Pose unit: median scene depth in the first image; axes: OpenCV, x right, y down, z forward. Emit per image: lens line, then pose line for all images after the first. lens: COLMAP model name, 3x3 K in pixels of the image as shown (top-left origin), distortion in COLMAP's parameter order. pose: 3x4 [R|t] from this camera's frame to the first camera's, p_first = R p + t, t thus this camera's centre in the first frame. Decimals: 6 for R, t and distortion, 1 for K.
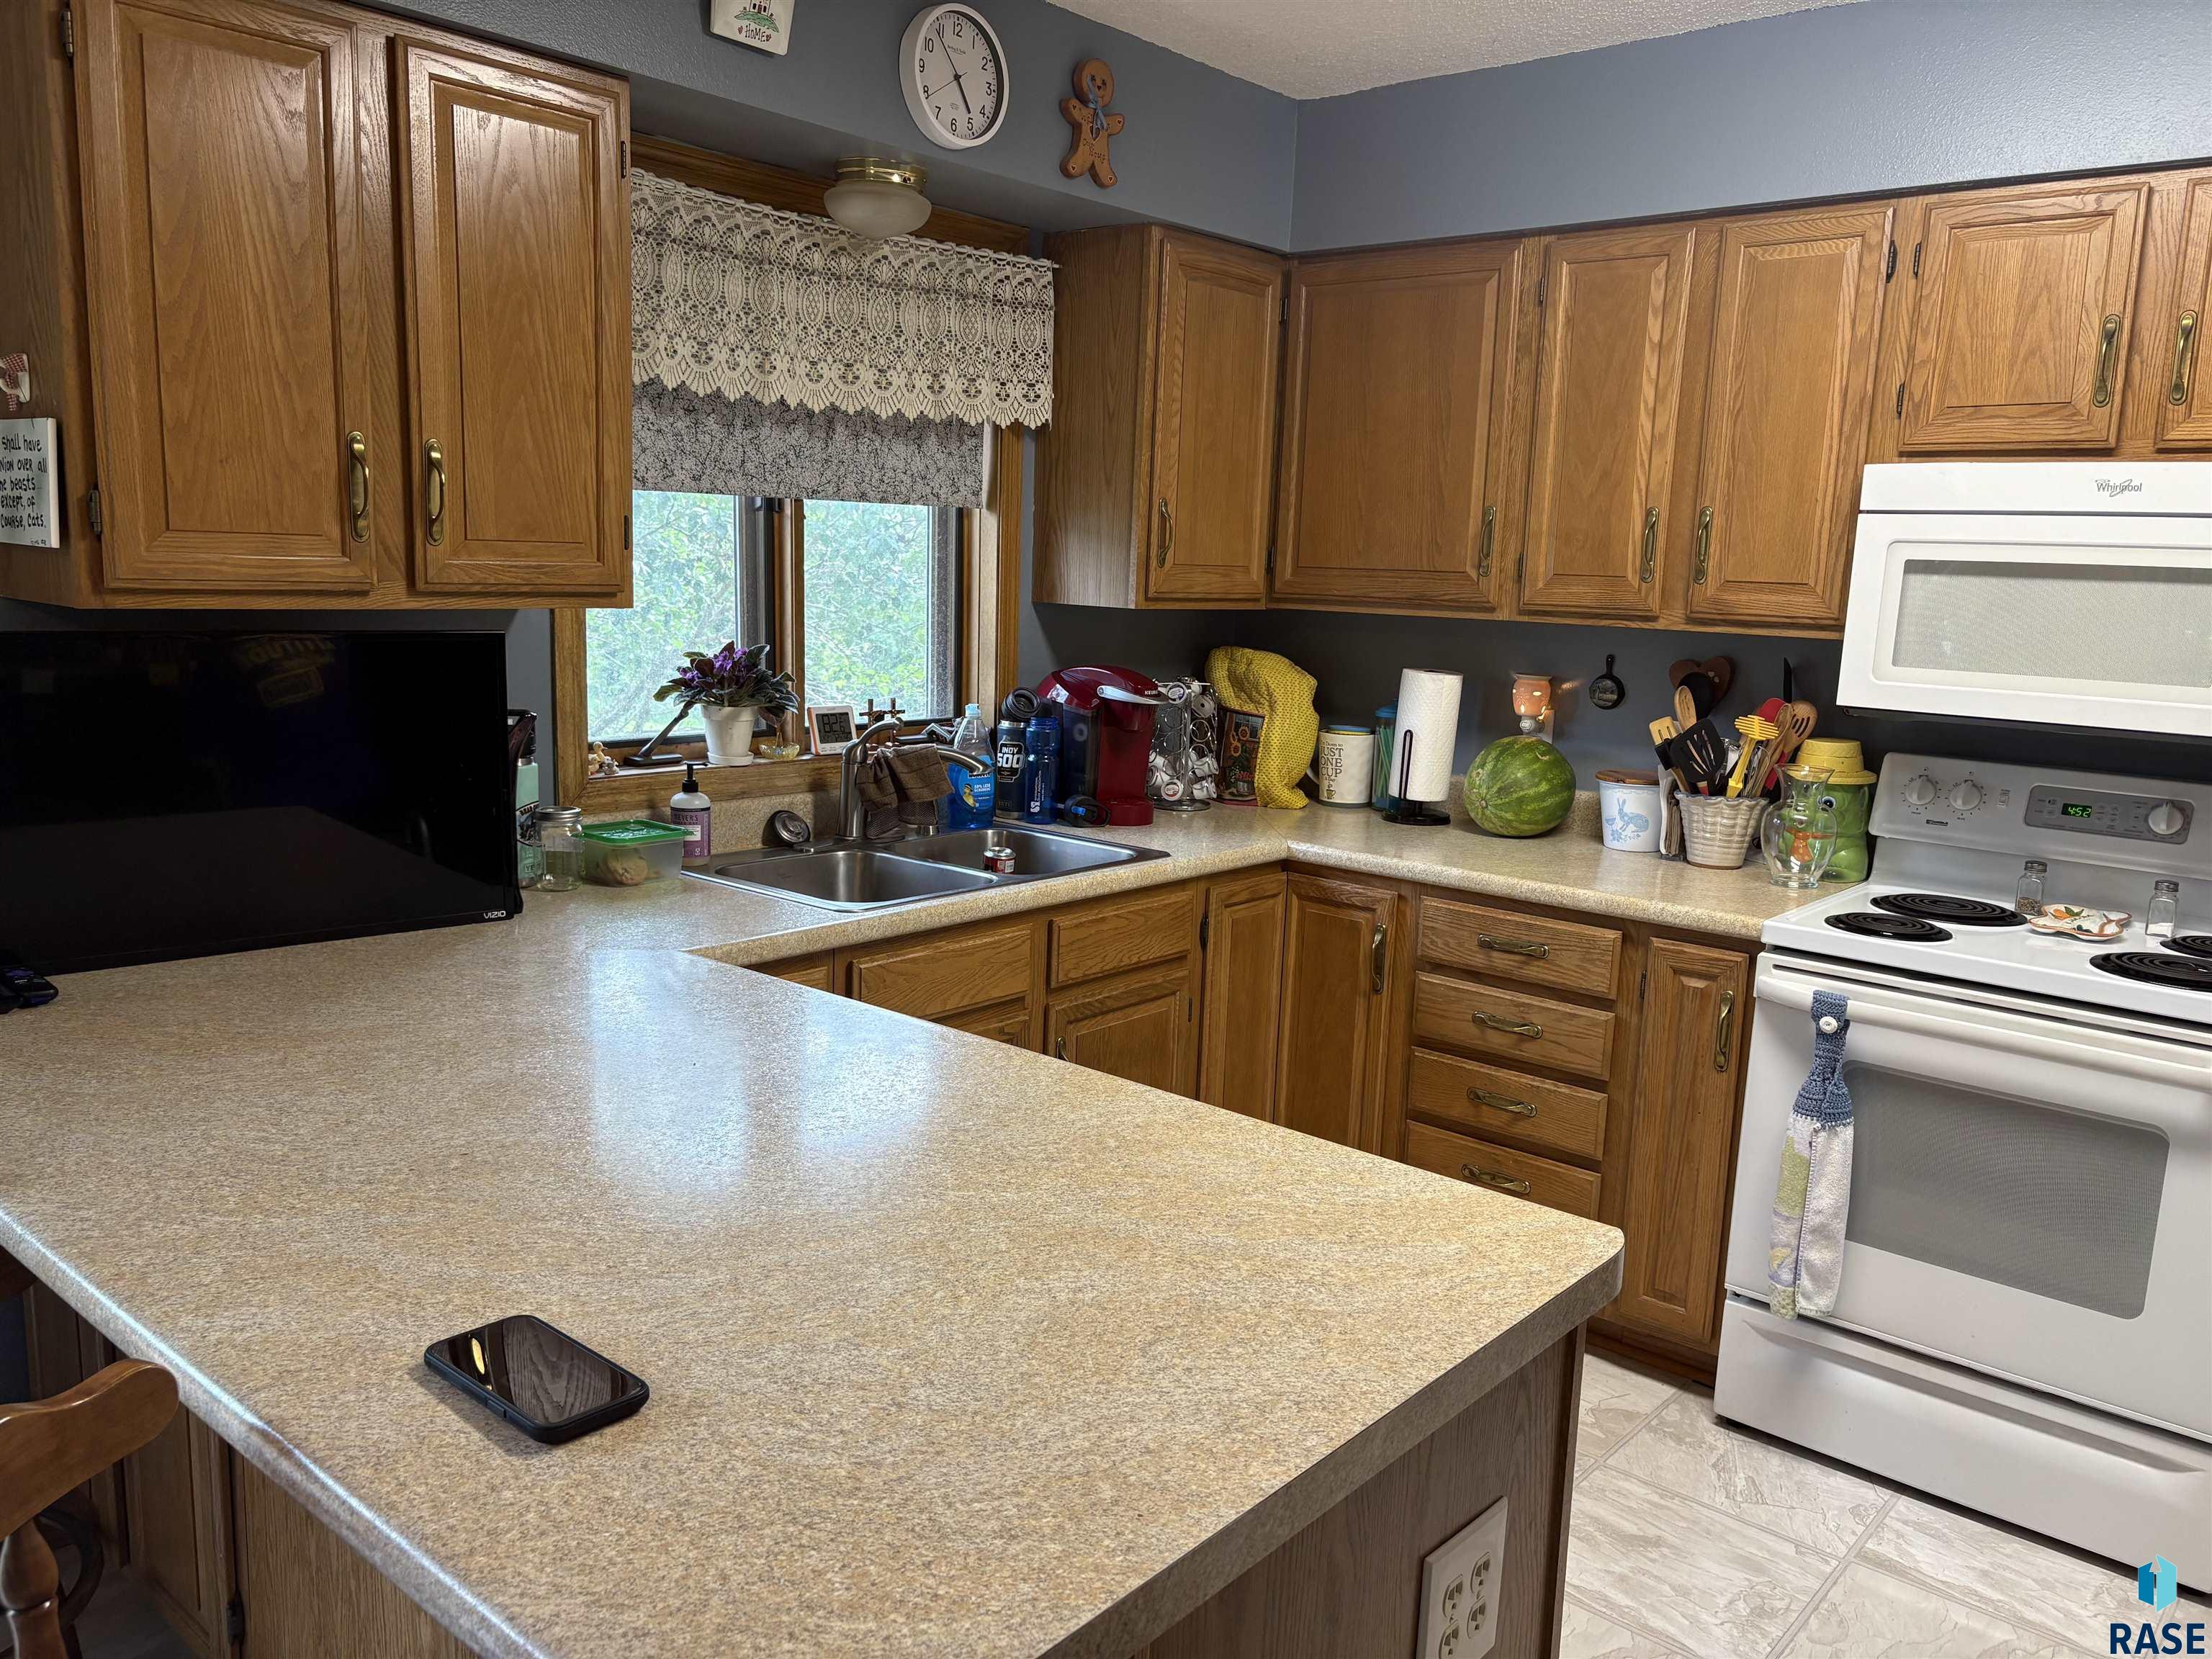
lens RADIAL K [[1675.0, 0, 1107.1], [0, 1675.0, 837.1], [0, 0, 1]] dist [0.052856, -0.065883]
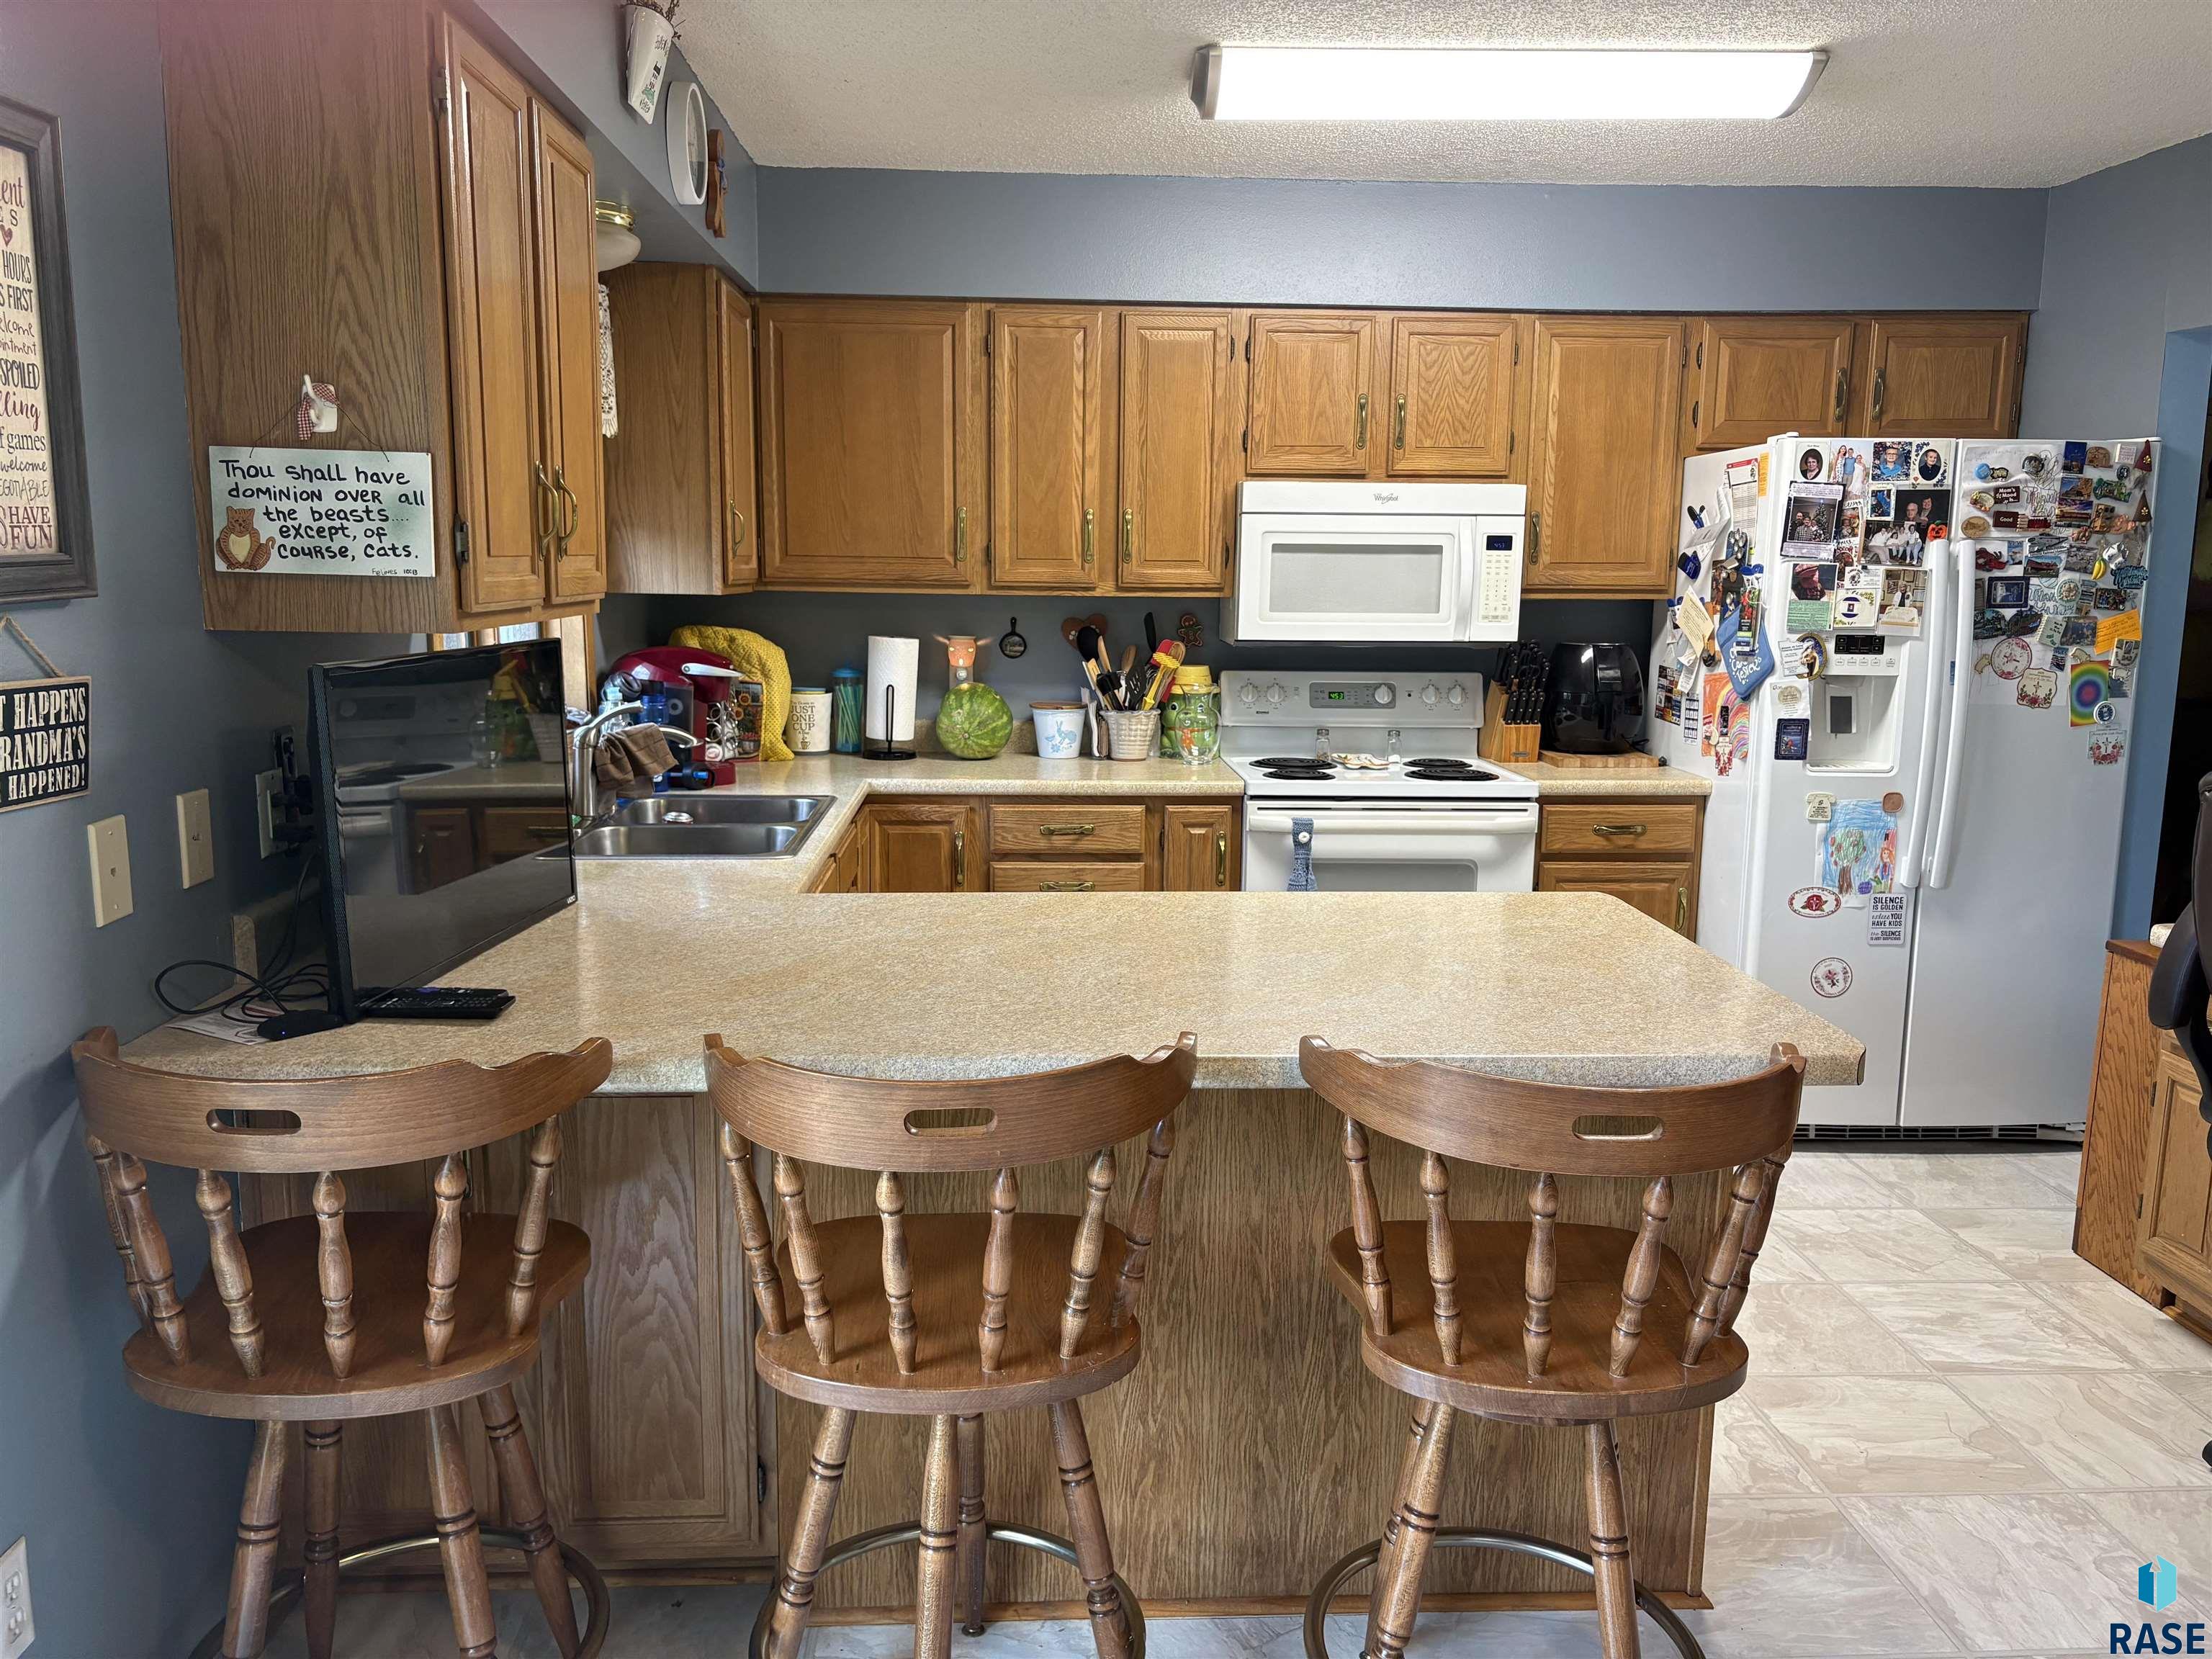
lens RADIAL K [[1675.0, 0, 1098.0], [0, 1675.0, 853.5], [0, 0, 1]] dist [0.052856, -0.065883]
pose [[0.724600, -0.146487, 0.673421, -0.658255], [0.128576, 0.988727, 0.076726, -0.017397], [-0.677069, 0.030990, 0.735267, -0.026723]]
